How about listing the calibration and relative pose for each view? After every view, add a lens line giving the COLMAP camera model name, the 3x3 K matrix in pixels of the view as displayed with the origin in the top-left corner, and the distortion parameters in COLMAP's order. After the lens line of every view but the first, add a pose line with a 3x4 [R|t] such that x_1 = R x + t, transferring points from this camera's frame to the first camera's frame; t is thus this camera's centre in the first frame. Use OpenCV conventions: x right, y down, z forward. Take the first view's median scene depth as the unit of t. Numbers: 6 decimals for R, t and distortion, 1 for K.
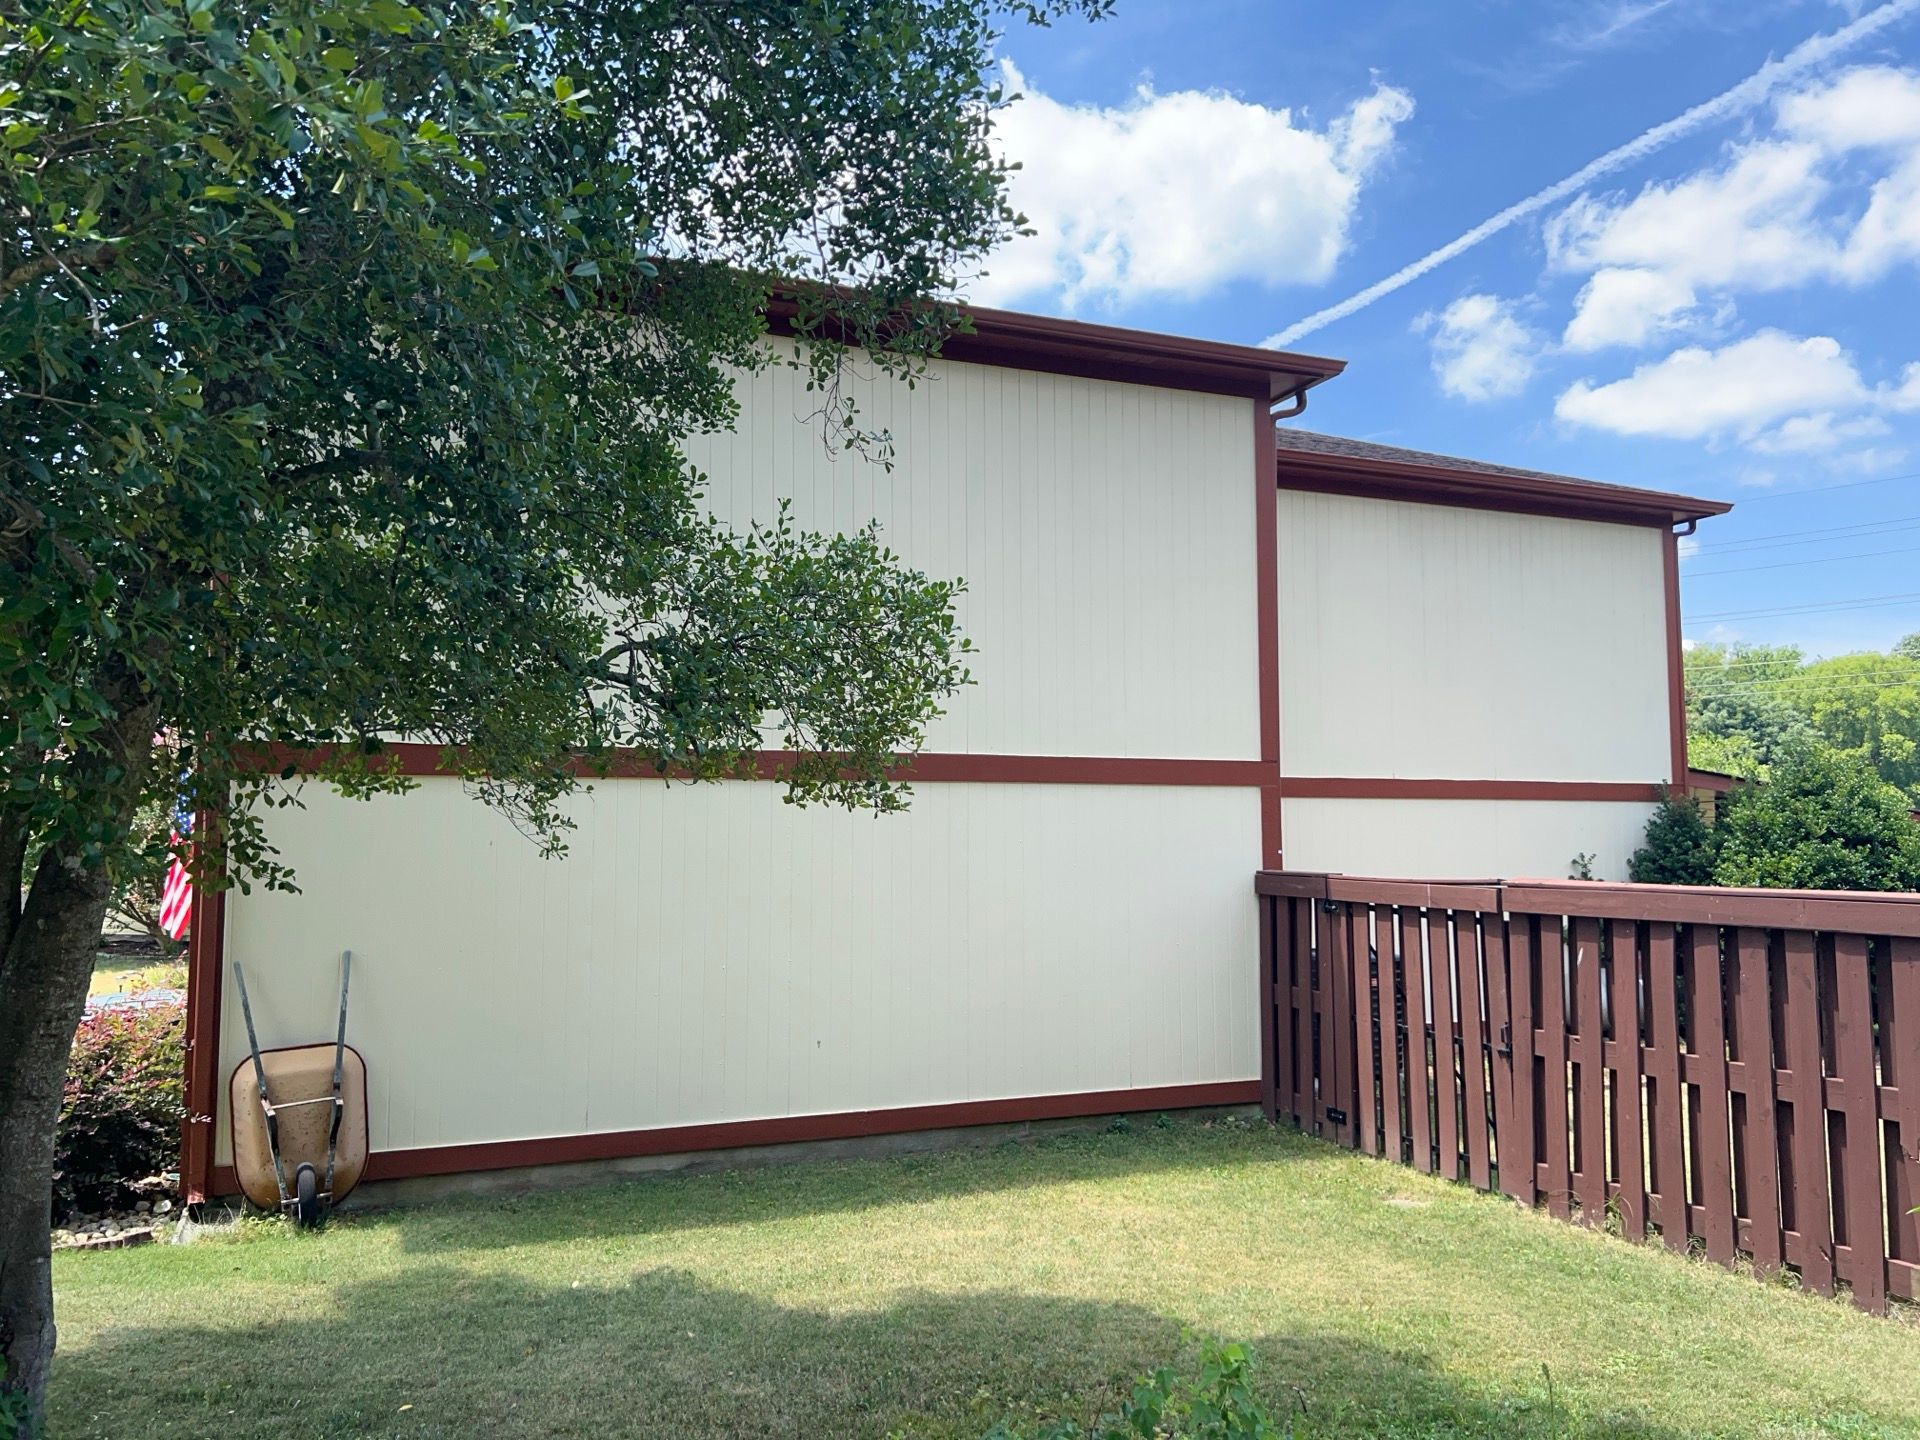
lens RADIAL K [[1459.4, 0, 989.9], [0, 1459.4, 757.2], [0, 0, 1]] dist [0.006977, -0.008233]
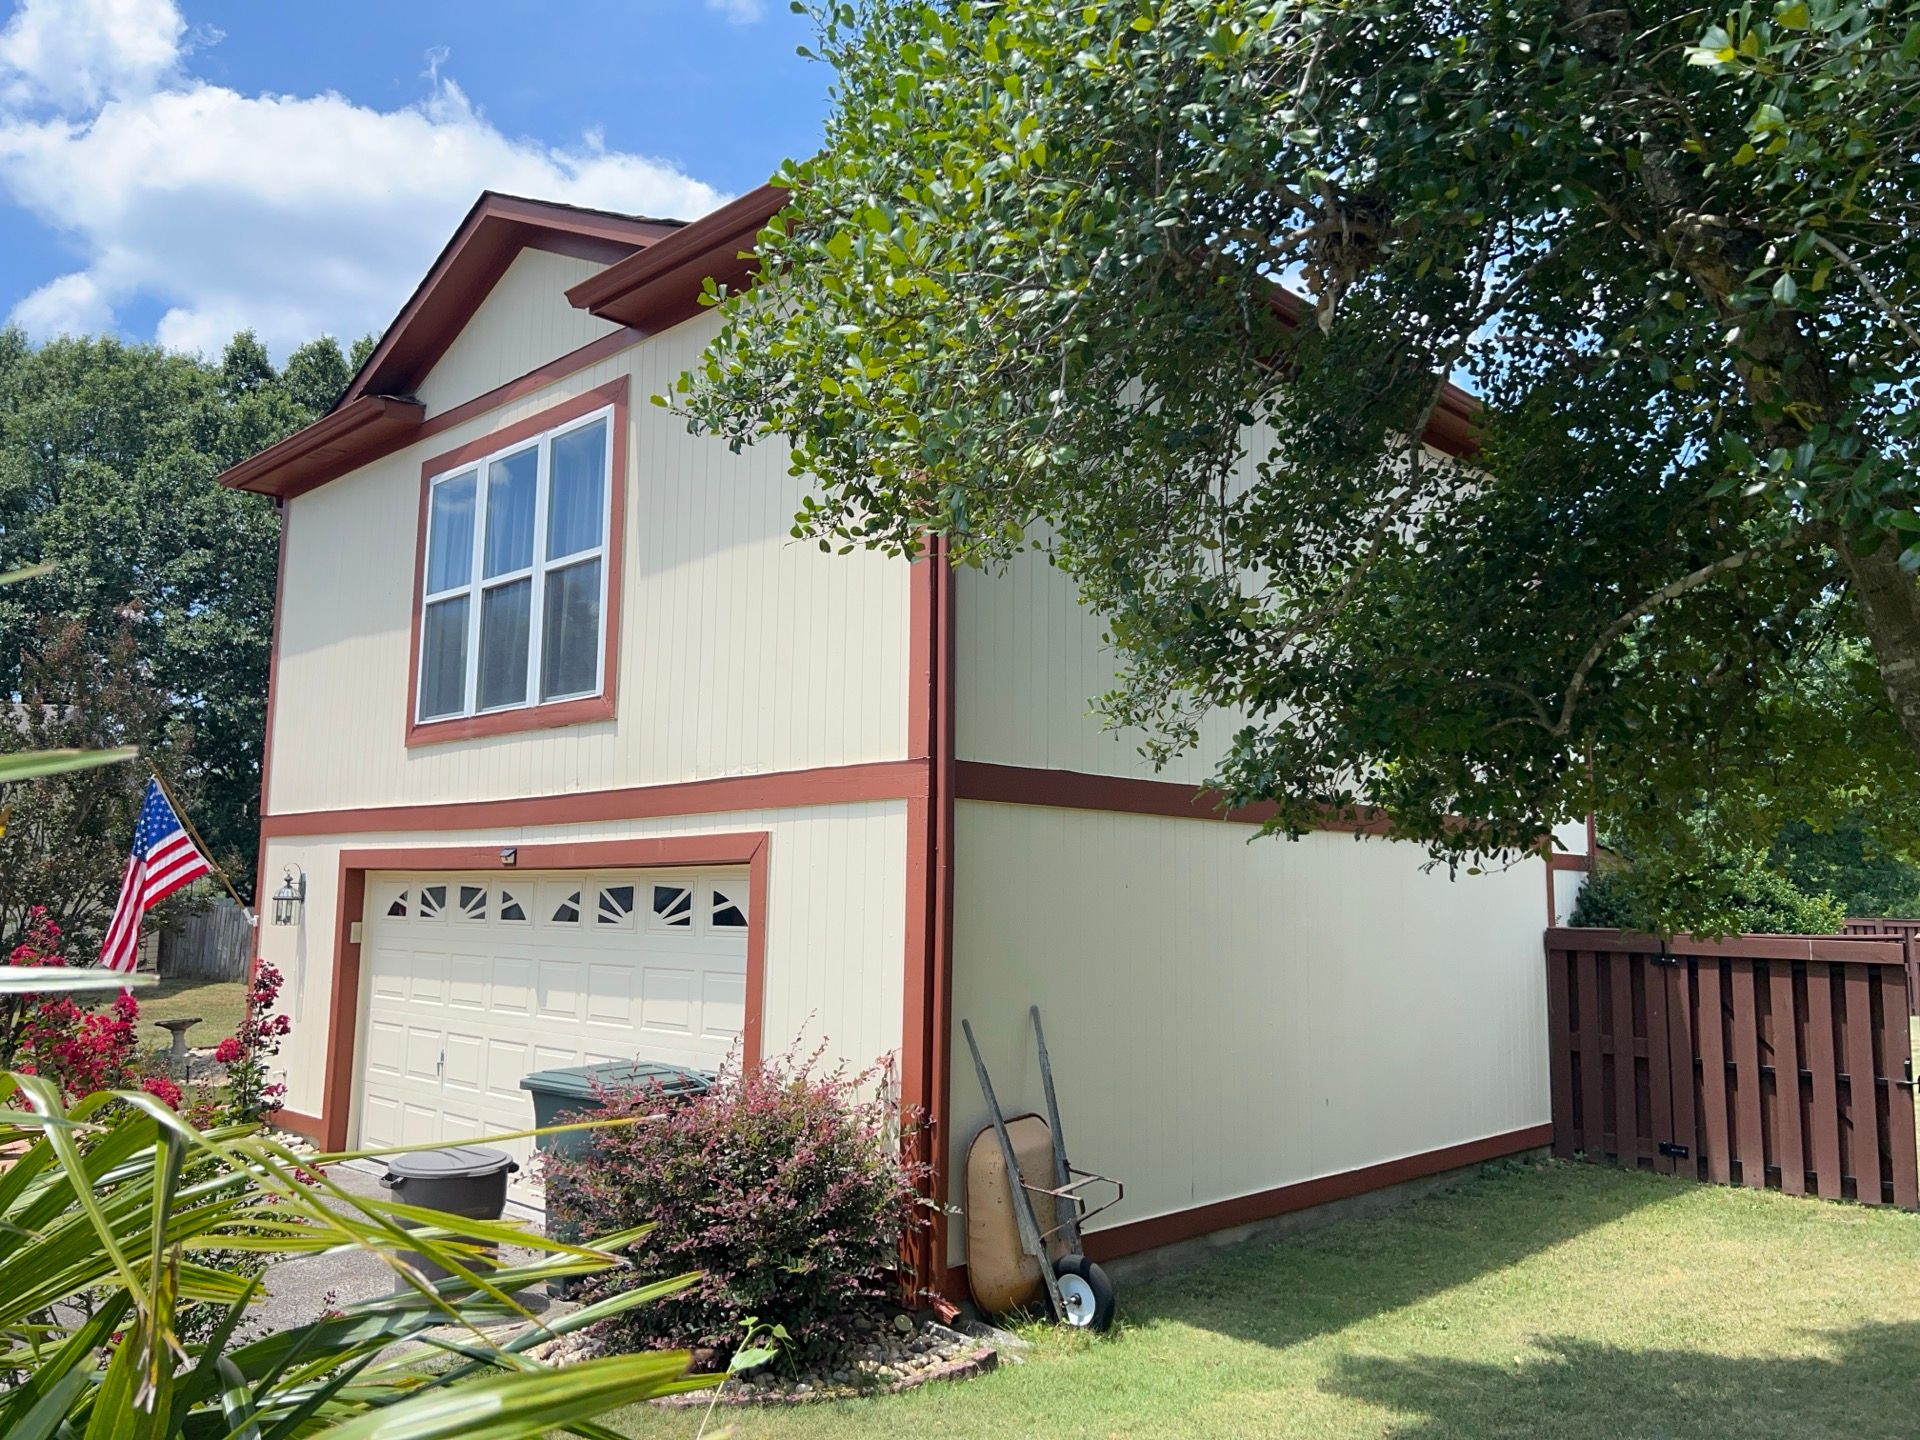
lens RADIAL K [[1459.4, 0, 989.9], [0, 1459.4, 757.2], [0, 0, 1]] dist [0.006977, -0.008233]
pose [[0.925058, 0.053270, 0.376071, -0.703350], [-0.037167, 0.998060, -0.049952, 0.026515], [-0.378002, 0.032231, 0.925244, 0.183015]]
